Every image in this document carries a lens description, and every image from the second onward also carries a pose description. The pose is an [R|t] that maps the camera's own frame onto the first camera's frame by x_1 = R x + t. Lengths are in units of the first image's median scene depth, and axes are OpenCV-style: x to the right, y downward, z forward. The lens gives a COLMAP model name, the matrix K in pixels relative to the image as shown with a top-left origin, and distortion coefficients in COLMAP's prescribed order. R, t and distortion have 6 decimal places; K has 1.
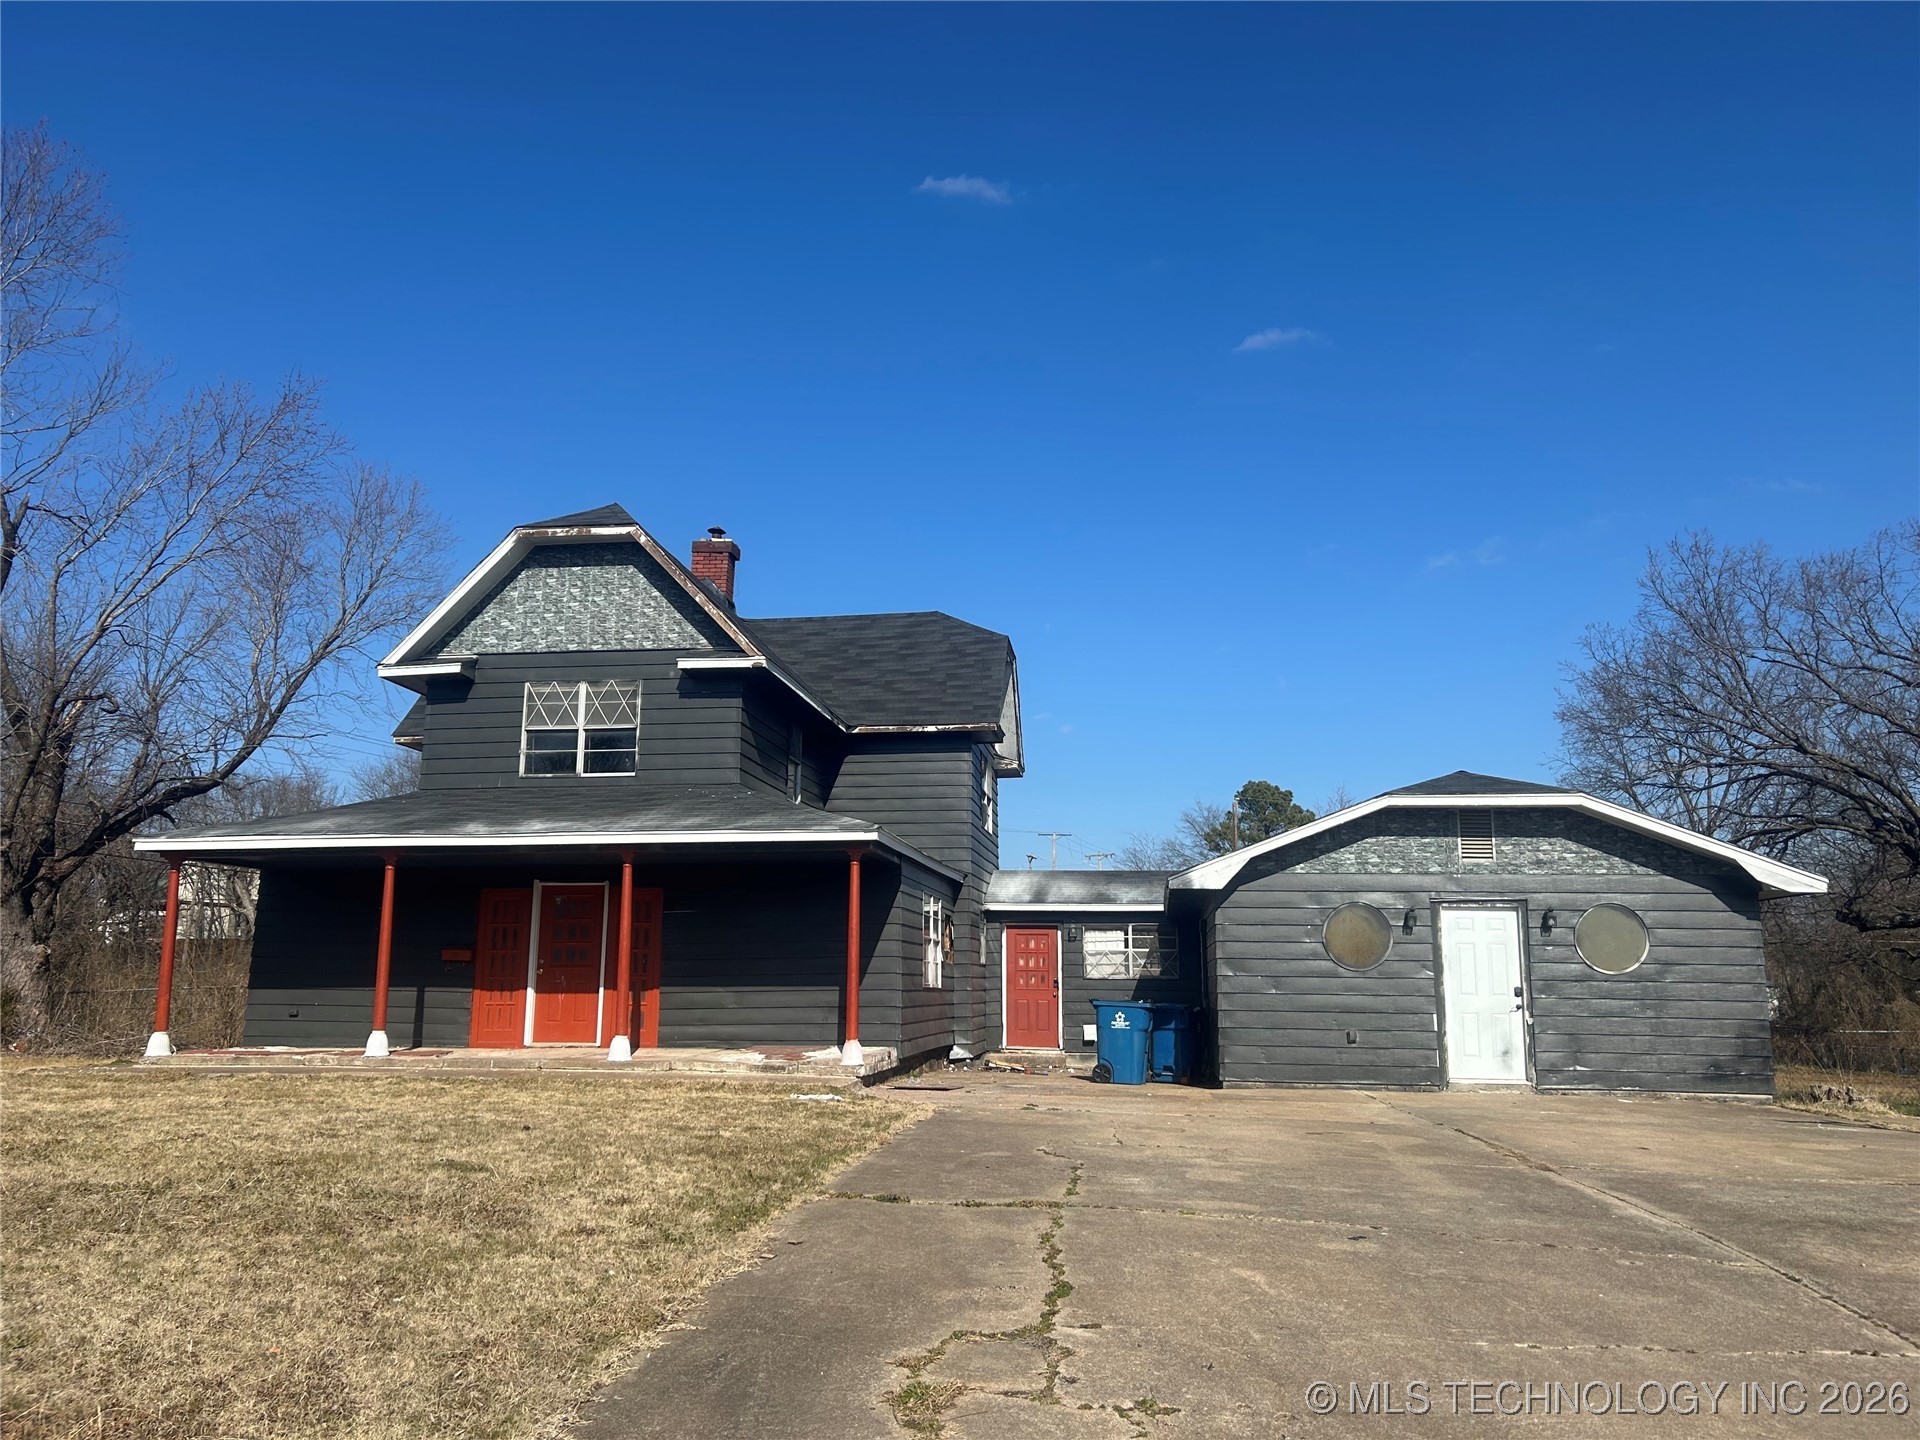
lens RADIAL K [[1451.2, 0, 966.7], [0, 1451.2, 729.9], [0, 0, 1]] dist [0.081944, -0.097945]
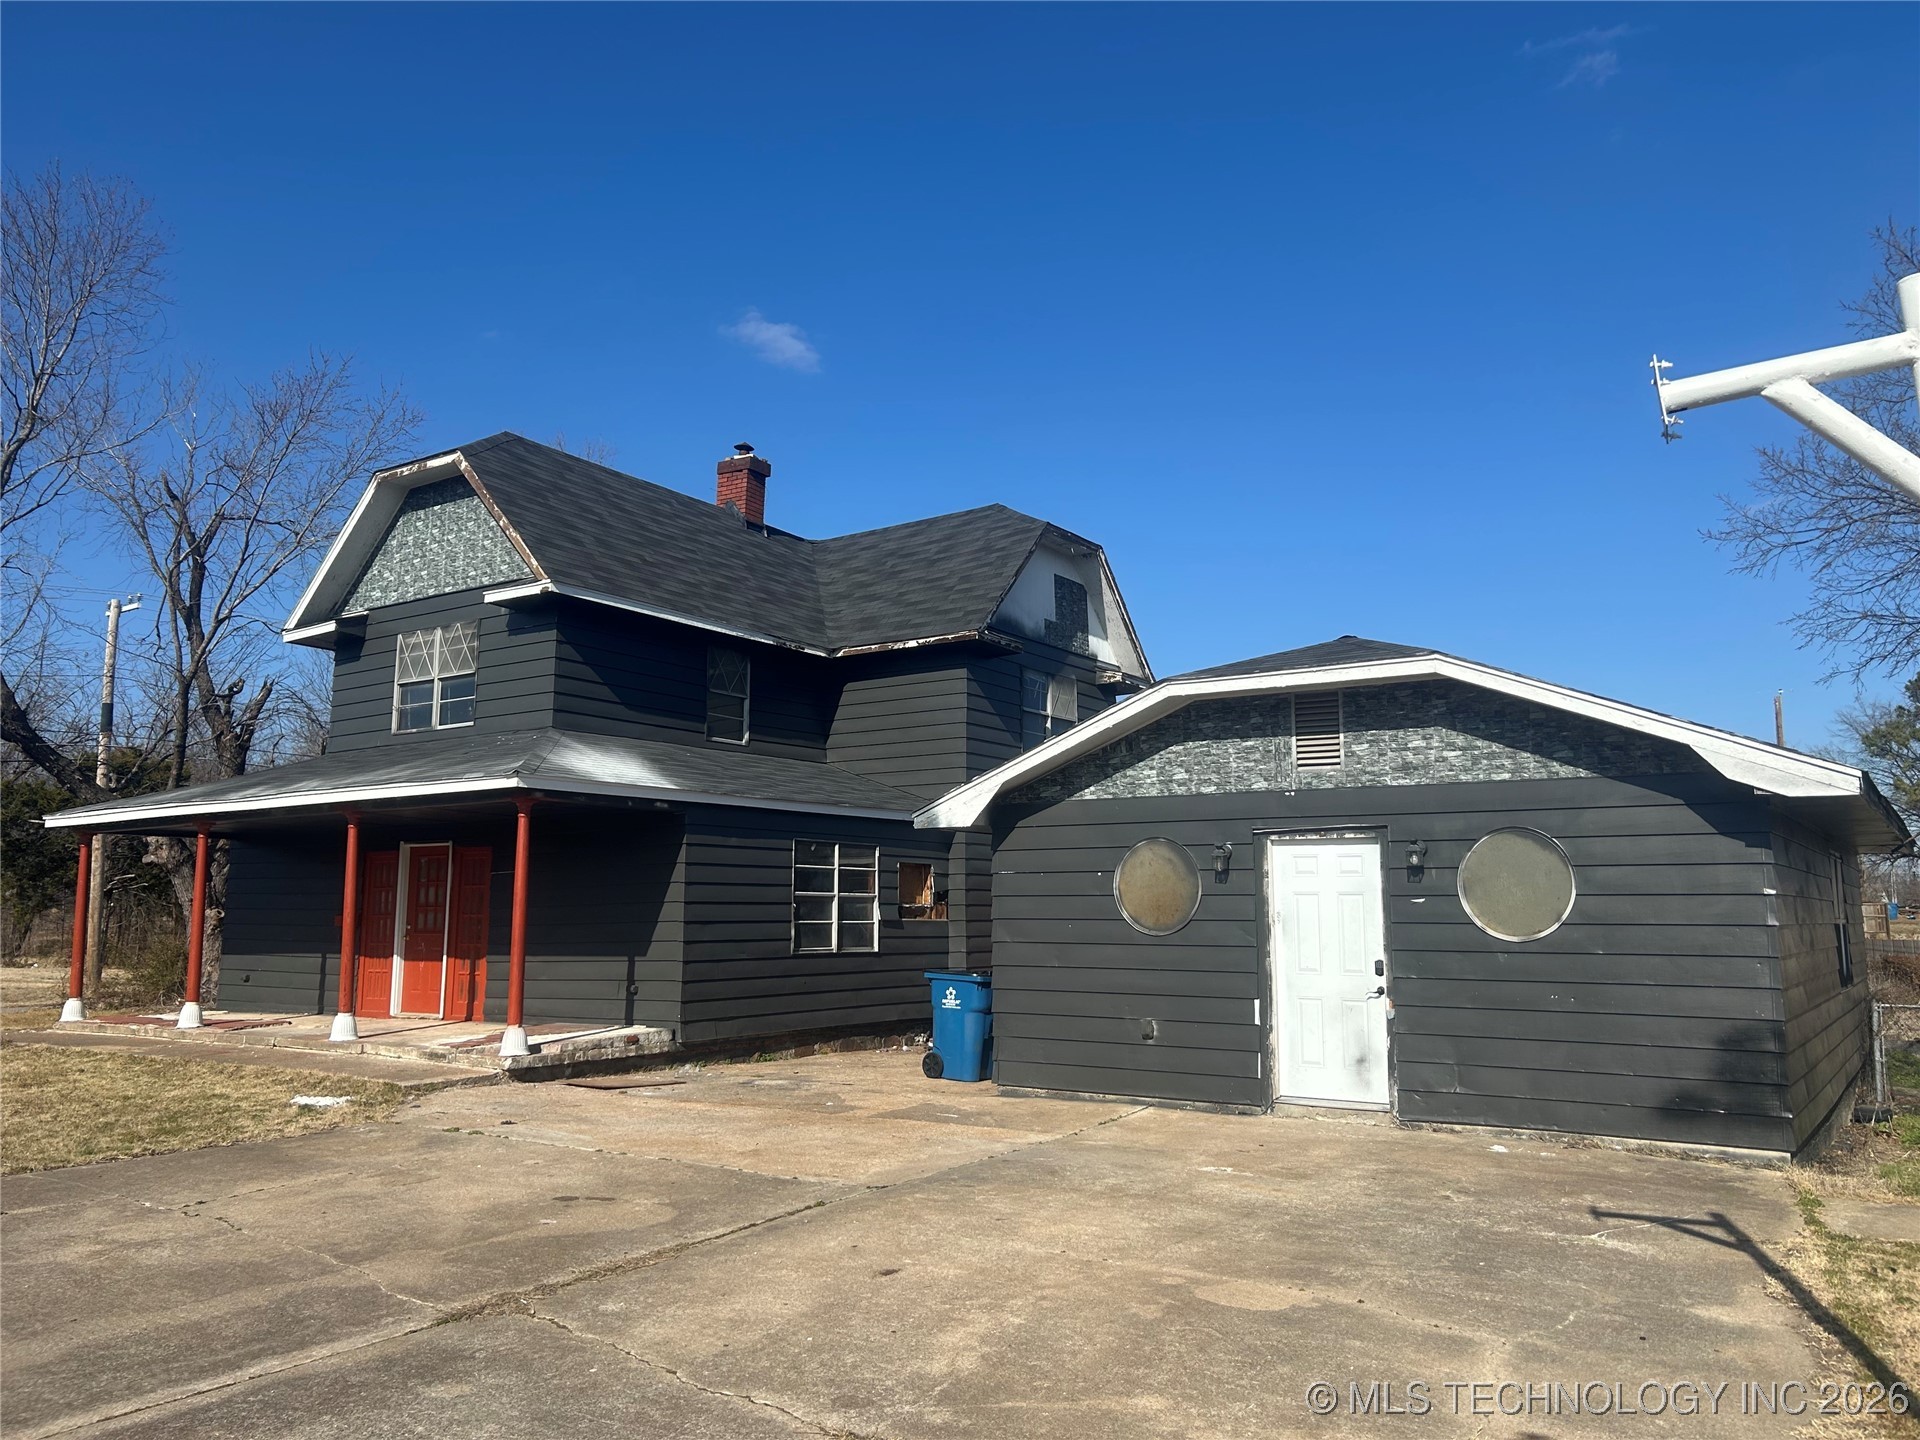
lens RADIAL K [[1451.2, 0, 966.7], [0, 1451.2, 729.9], [0, 0, 1]] dist [0.081944, -0.097945]
pose [[0.894034, -0.065373, -0.443203, 0.462873], [0.084406, 0.996158, 0.023330, 0.039631], [0.439975, -0.058267, 0.896117, 0.317433]]
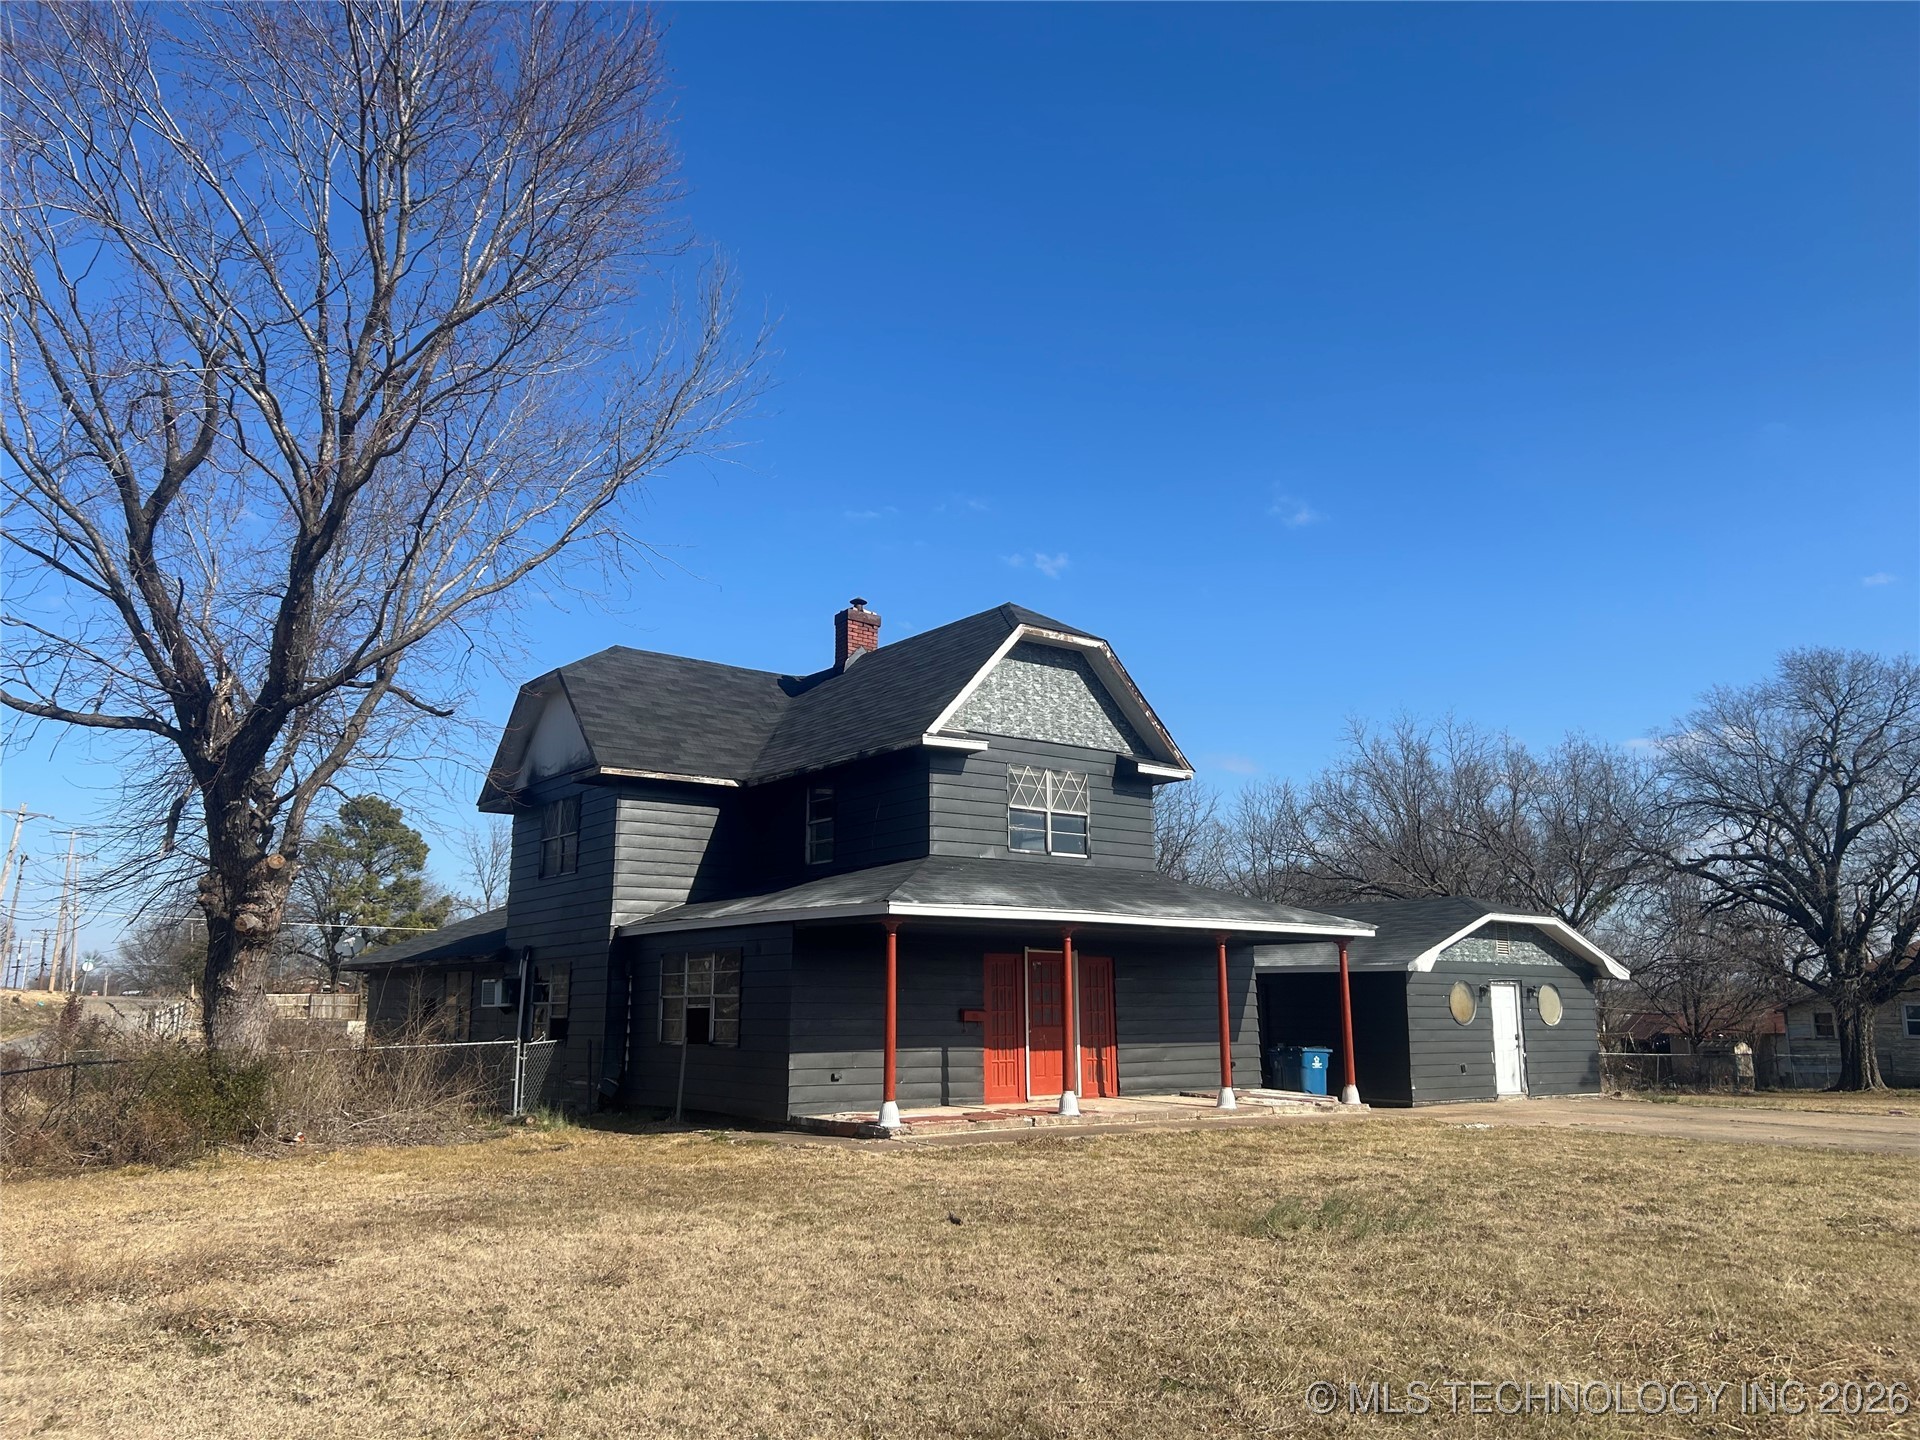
lens RADIAL K [[1451.2, 0, 966.7], [0, 1451.2, 729.9], [0, 0, 1]] dist [0.081944, -0.097945]
pose [[0.703150, 0.128090, 0.699409, -1.126347], [-0.121299, 0.990830, -0.059513, 0.011016], [-0.700619, -0.042991, 0.712239, 0.260115]]
